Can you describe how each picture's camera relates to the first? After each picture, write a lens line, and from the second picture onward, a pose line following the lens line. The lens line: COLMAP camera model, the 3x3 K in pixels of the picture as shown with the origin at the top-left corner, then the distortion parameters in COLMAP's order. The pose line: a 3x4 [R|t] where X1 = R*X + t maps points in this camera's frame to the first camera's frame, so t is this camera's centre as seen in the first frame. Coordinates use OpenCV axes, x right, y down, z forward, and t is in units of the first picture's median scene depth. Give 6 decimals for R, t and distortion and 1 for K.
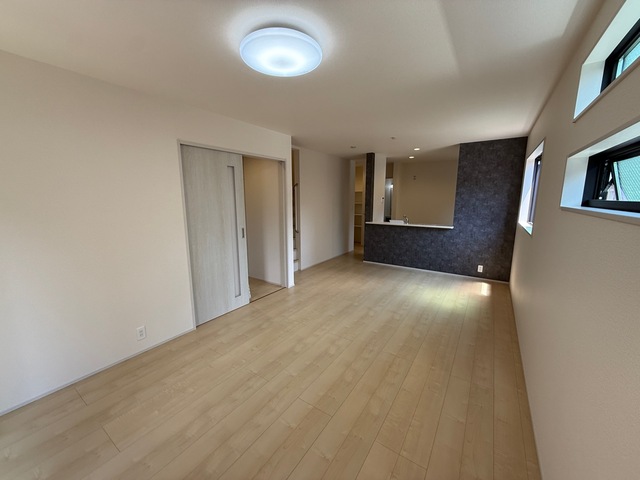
lens RADIAL K [[254.2, 0, 320.3], [0, 254.2, 238.3], [0, 0, 1]] dist [0.002765, 0.000693]
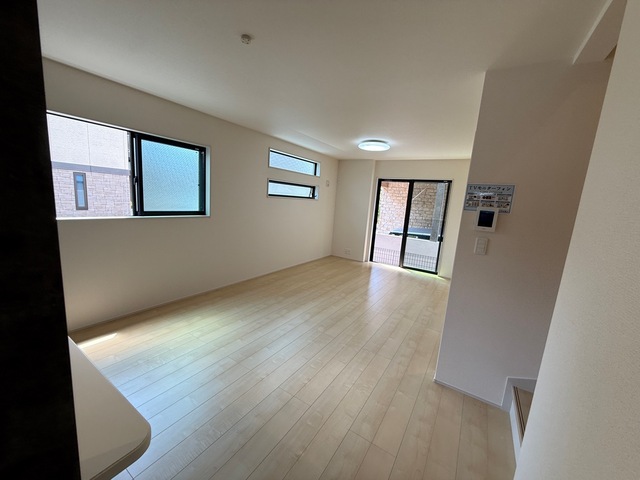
lens RADIAL K [[254.2, 0, 321.1], [0, 254.2, 238.1], [0, 0, 1]] dist [0.002765, 0.000693]
pose [[-0.996928, -0.068897, -0.037250, 0.219579], [-0.077183, 0.945024, 0.317760, -0.316066], [0.013309, 0.319659, -0.947439, 1.945673]]
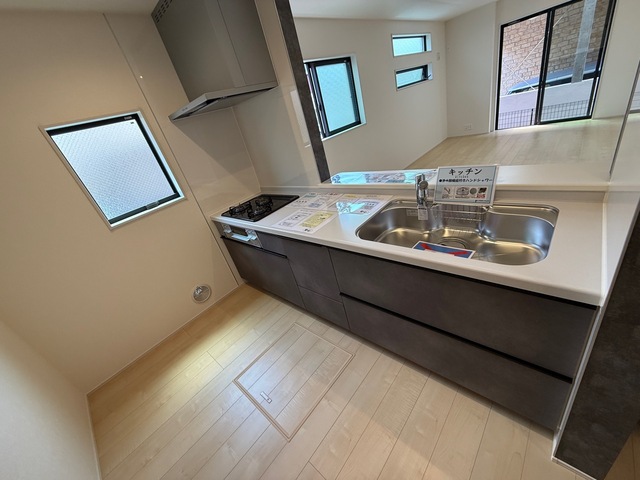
lens RADIAL K [[254.2, 0, 320.2], [0, 254.2, 239.3], [0, 0, 1]] dist [0.002765, 0.000693]
pose [[-0.961310, 0.146808, 0.233088, 0.669258], [0.259747, 0.764840, 0.589534, -0.380110], [-0.091726, 0.627269, -0.773382, 2.217234]]
